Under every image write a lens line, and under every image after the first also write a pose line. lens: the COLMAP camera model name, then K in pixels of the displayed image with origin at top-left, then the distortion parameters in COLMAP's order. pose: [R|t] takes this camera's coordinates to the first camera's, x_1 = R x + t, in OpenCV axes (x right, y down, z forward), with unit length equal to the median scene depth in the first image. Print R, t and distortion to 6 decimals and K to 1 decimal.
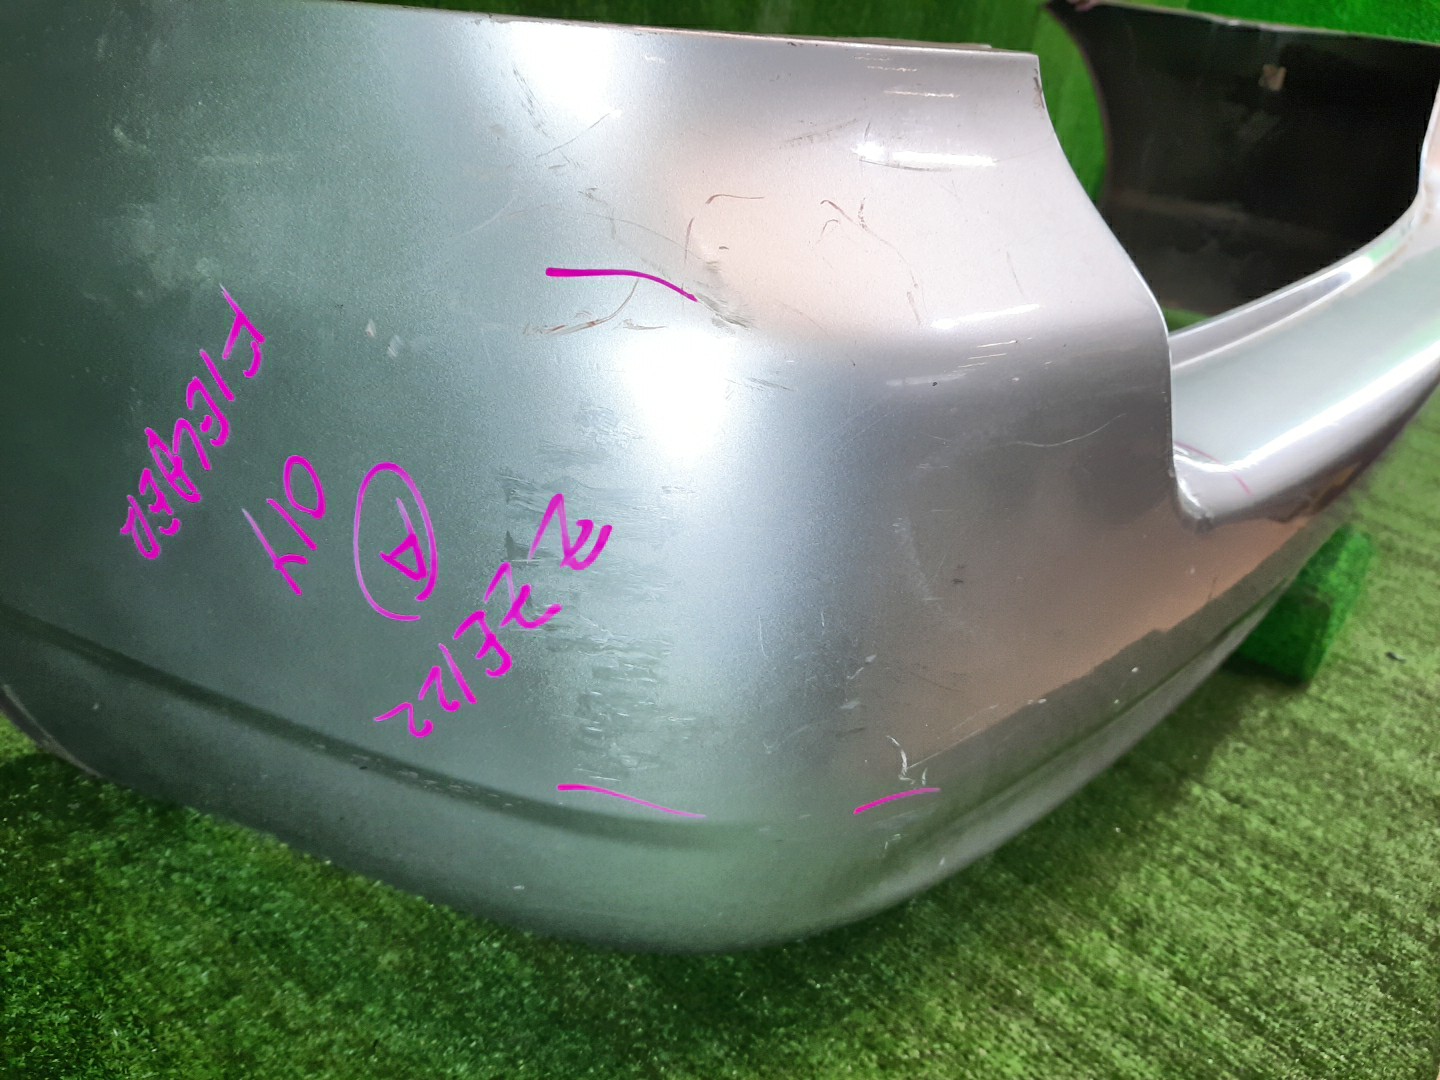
lens RADIAL K [[1097.0, 0, 720.0], [0, 1097.0, 540.0], [0, 0, 1]] dist [-0.000057, -0.012356]
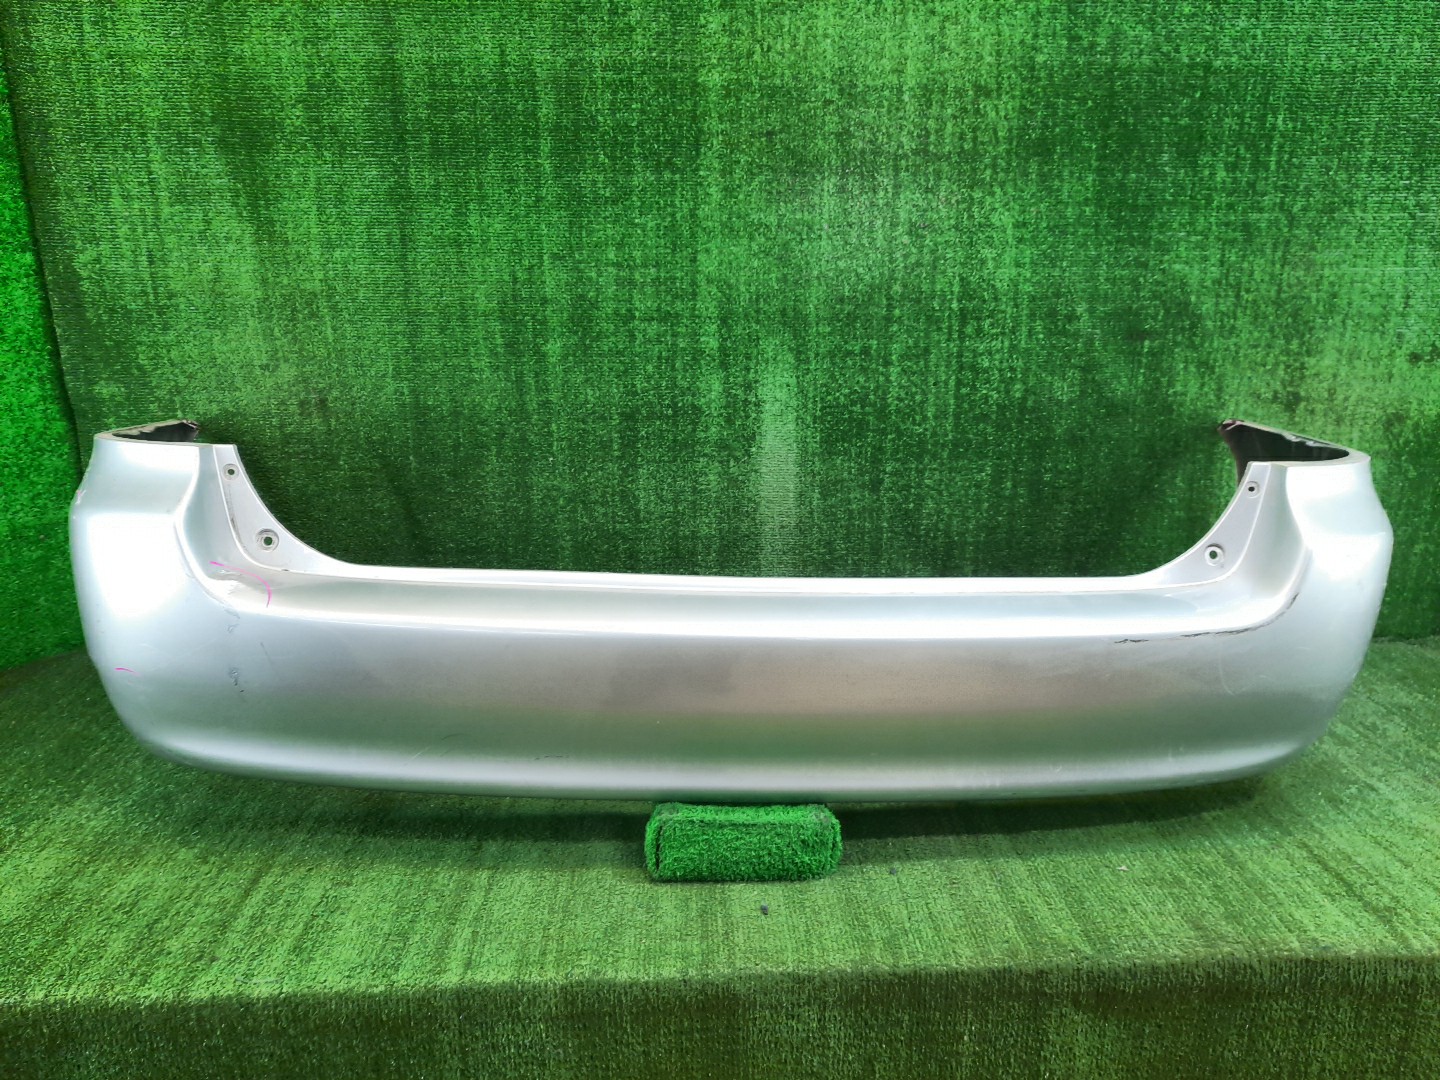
lens RADIAL K [[1053.3, 0, 709.6], [0, 1053.3, 529.7], [0, 0, 1]] dist [0.028152, -0.026635]
pose [[0.651264, 0.041602, -0.757710, 2.503780], [-0.324308, 0.917977, -0.228346, 0.021414], [0.686061, 0.394445, 0.611337, 0.177652]]
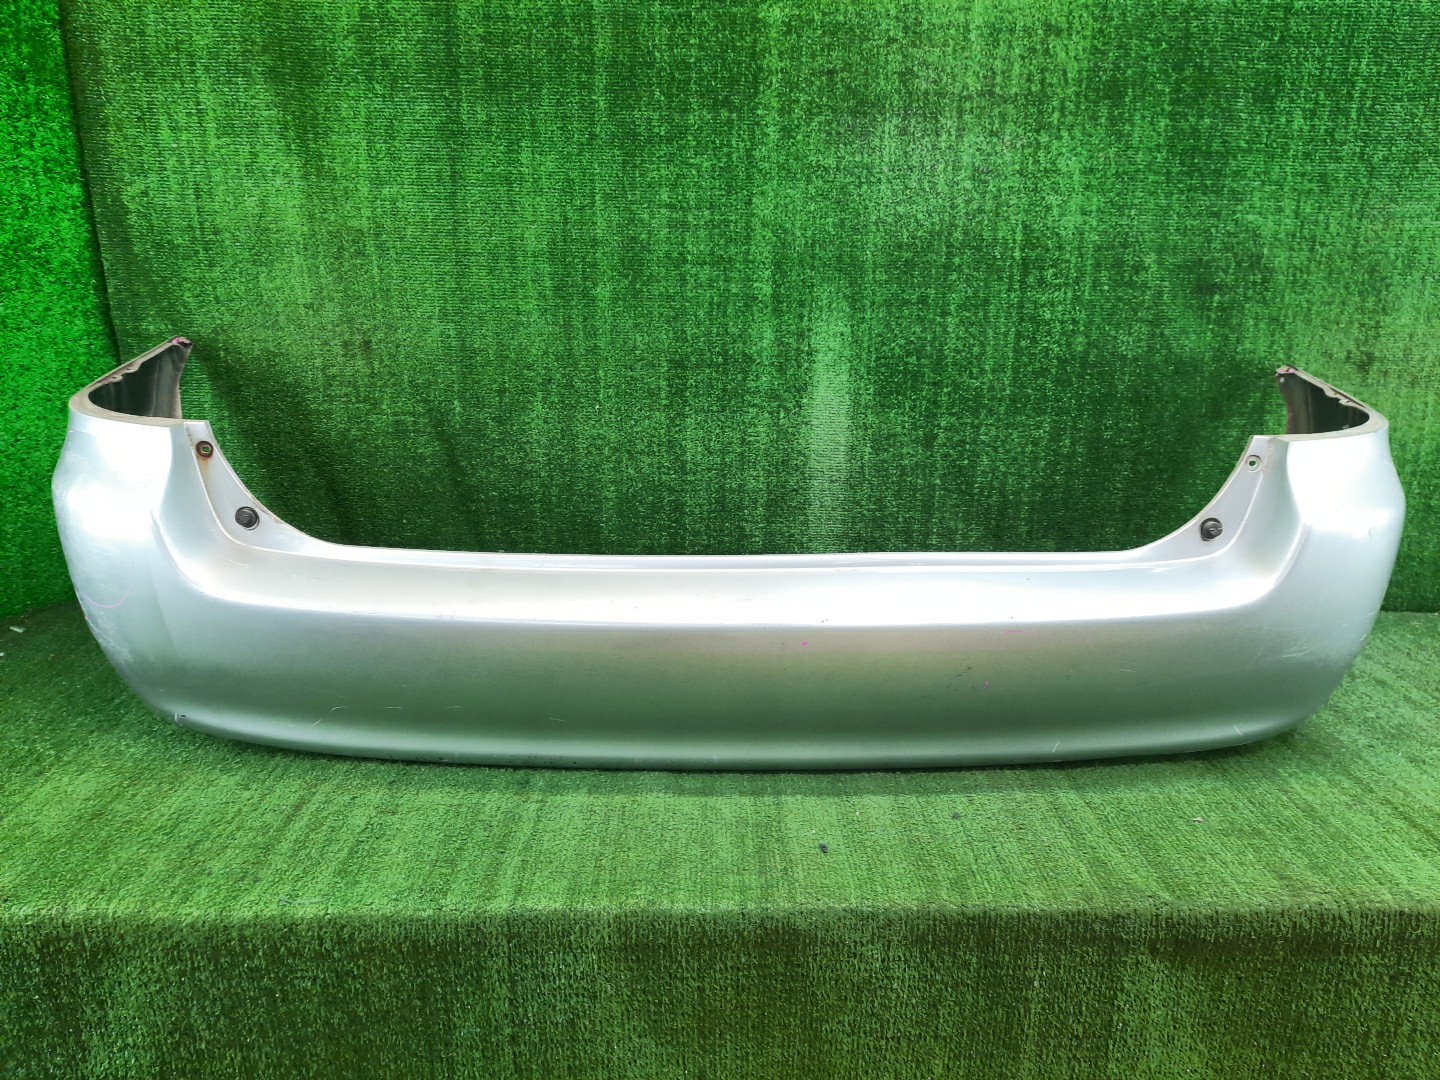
lens RADIAL K [[1053.3, 0, 709.6], [0, 1053.3, 529.7], [0, 0, 1]] dist [0.028152, -0.026635]
pose [[0.634220, 0.057499, -0.771012, 2.400206], [-0.348864, 0.911223, -0.219013, 0.159814], [0.689971, 0.407880, 0.597975, 0.227362]]
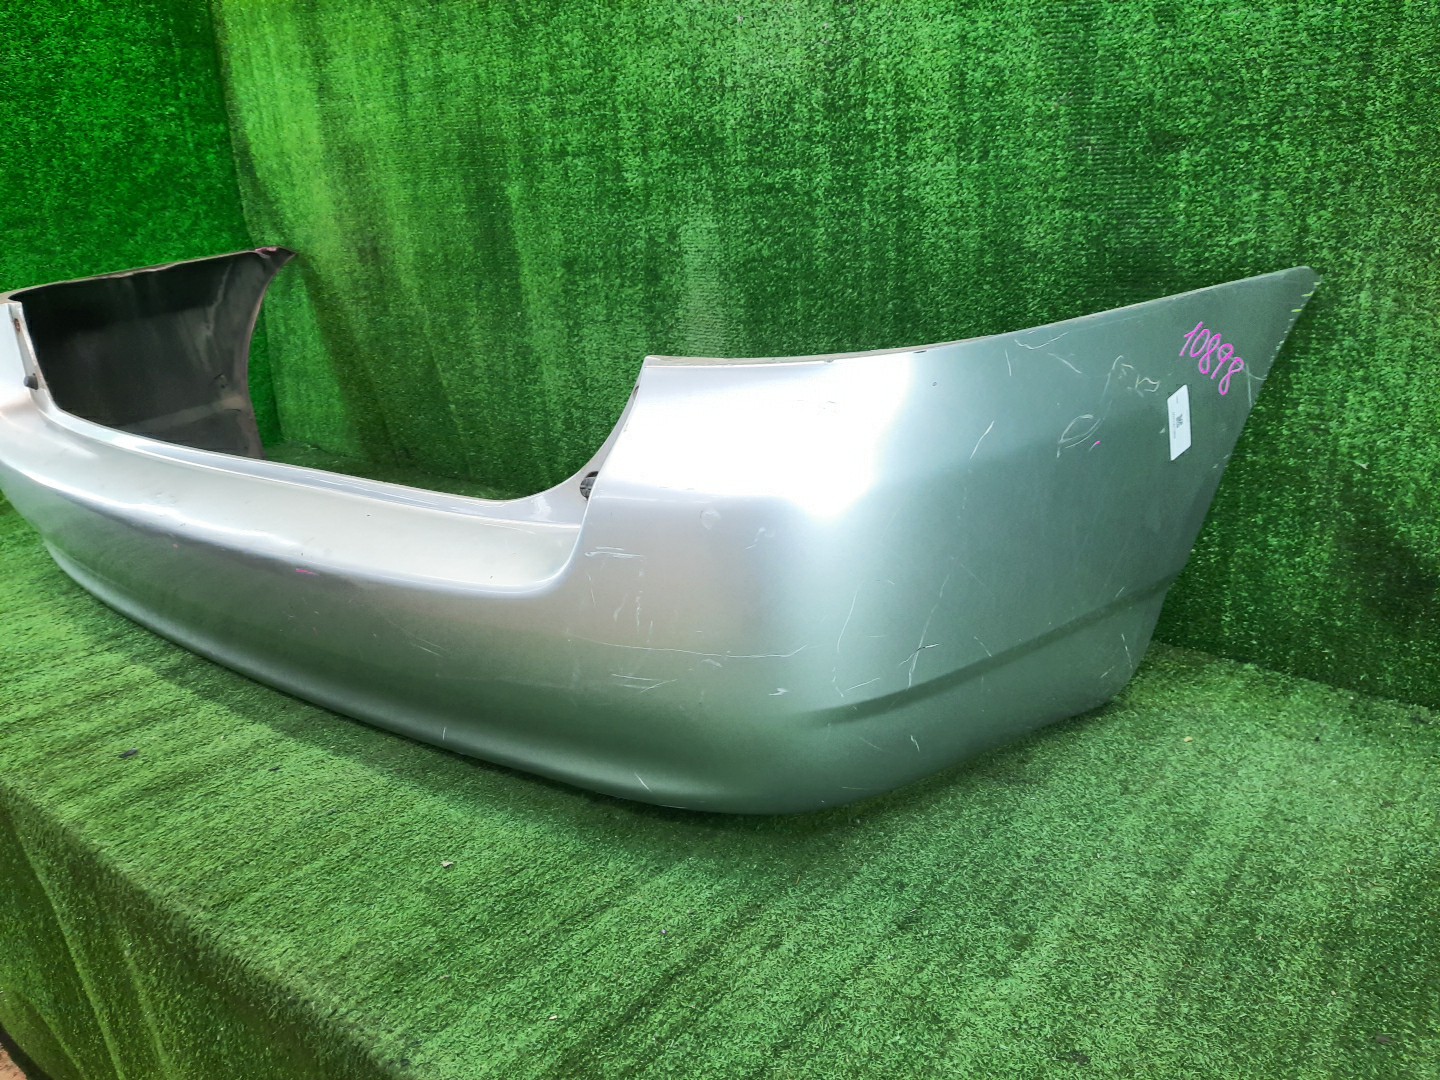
lens RADIAL K [[1053.3, 0, 709.6], [0, 1053.3, 529.7], [0, 0, 1]] dist [0.028152, -0.026635]
pose [[0.017475, 0.154956, -0.987767, 2.895403], [-0.509931, 0.851158, 0.124504, -0.921352], [0.860038, 0.501517, 0.093891, 2.318259]]
